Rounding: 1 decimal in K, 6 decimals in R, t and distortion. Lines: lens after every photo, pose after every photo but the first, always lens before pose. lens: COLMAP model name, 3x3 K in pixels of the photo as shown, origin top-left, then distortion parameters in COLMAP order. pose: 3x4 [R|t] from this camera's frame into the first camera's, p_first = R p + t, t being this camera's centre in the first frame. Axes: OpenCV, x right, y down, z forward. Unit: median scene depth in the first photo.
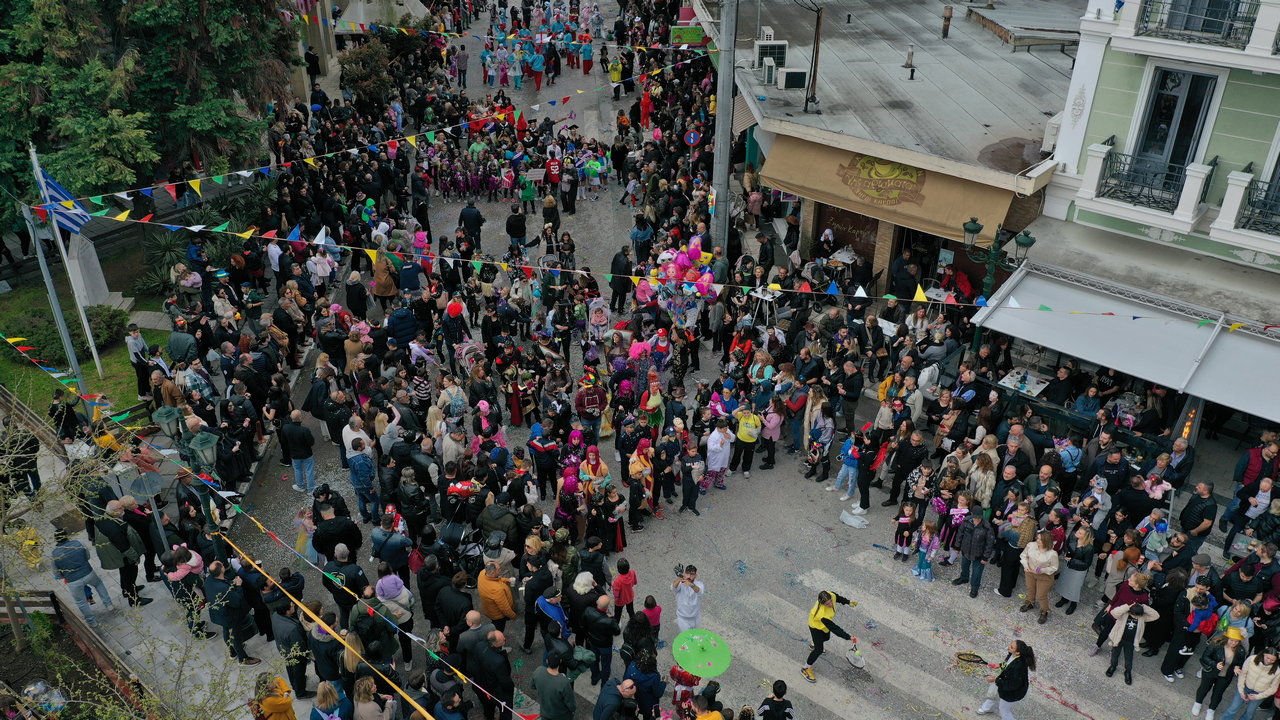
lens RADIAL K [[980.2, 0, 640.0], [0, 980.2, 360.0], [0, 0, 1]] dist [-0.005855, 0.001321]
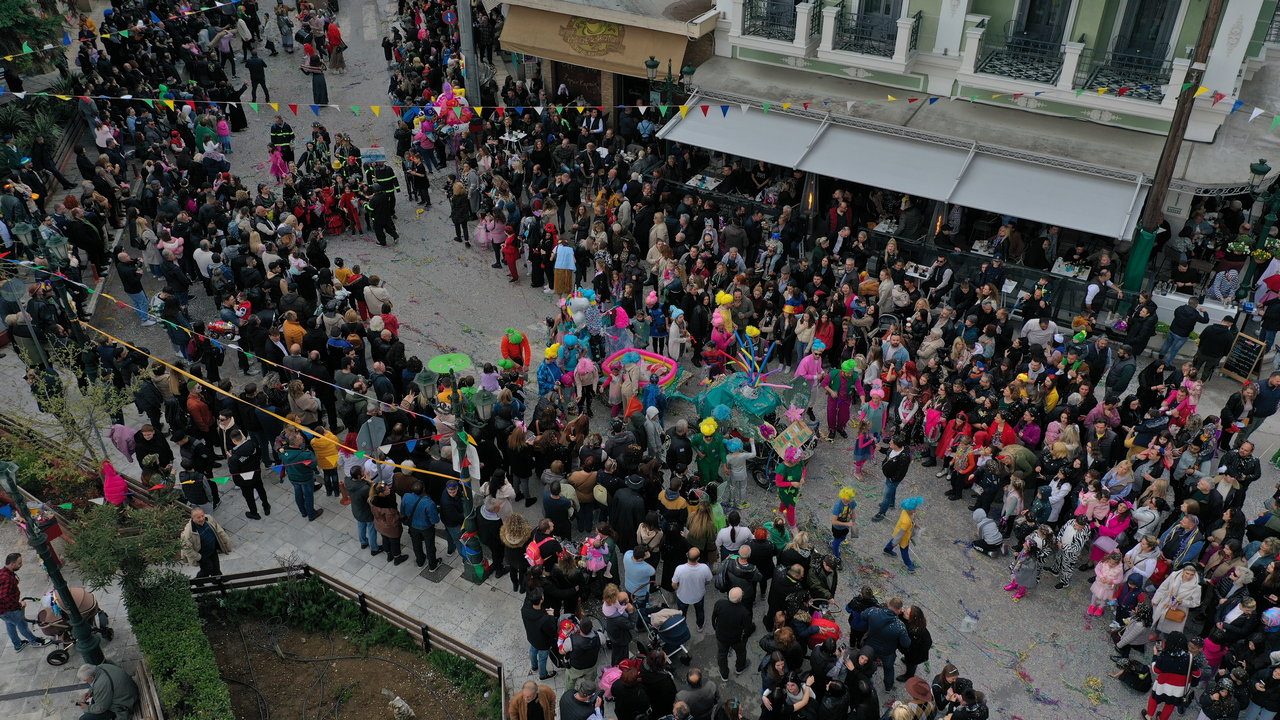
lens RADIAL K [[1028.2, 0, 640.0], [0, 1028.2, 360.0], [0, 0, 1]] dist [0.002835, -0.002015]
pose [[0.981540, -0.112933, 0.154356, 0.061750], [0.099388, 0.990708, 0.092844, 0.118163], [-0.163407, -0.075789, 0.983643, -0.355605]]
